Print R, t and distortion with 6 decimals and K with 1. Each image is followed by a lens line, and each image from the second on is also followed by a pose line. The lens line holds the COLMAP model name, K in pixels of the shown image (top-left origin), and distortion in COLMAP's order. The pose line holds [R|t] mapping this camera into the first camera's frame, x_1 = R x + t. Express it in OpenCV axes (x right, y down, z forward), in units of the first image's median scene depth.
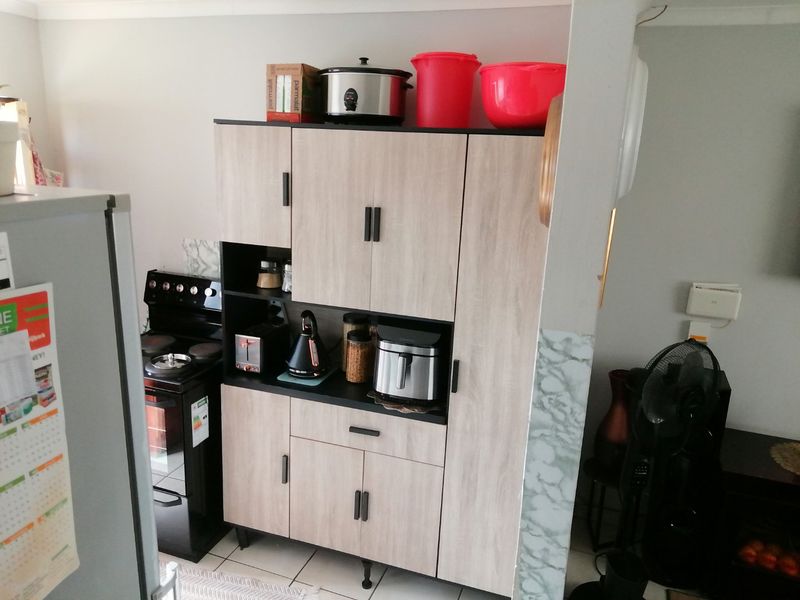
lens RADIAL K [[611.6, 0, 400.0], [0, 611.6, 300.0], [0, 0, 1]] dist [-0.002729, -0.008801]
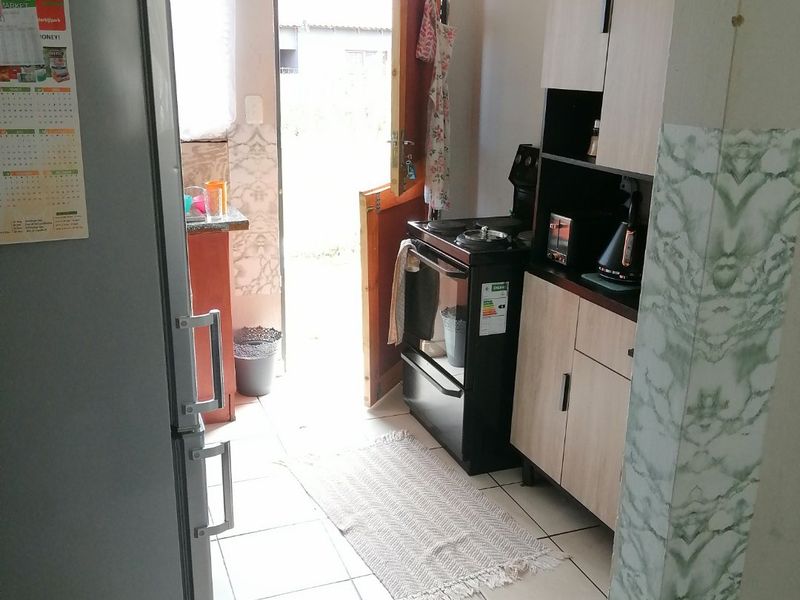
lens RADIAL K [[815.7, 0, 399.5], [0, 815.7, 325.4], [0, 0, 1]] dist [0.004707, 0.001148]
pose [[0.640324, 0.203622, -0.740624, 0.669491], [-0.187337, 0.976505, 0.106506, 0.195813], [0.744910, 0.070548, 0.663425, 0.247262]]
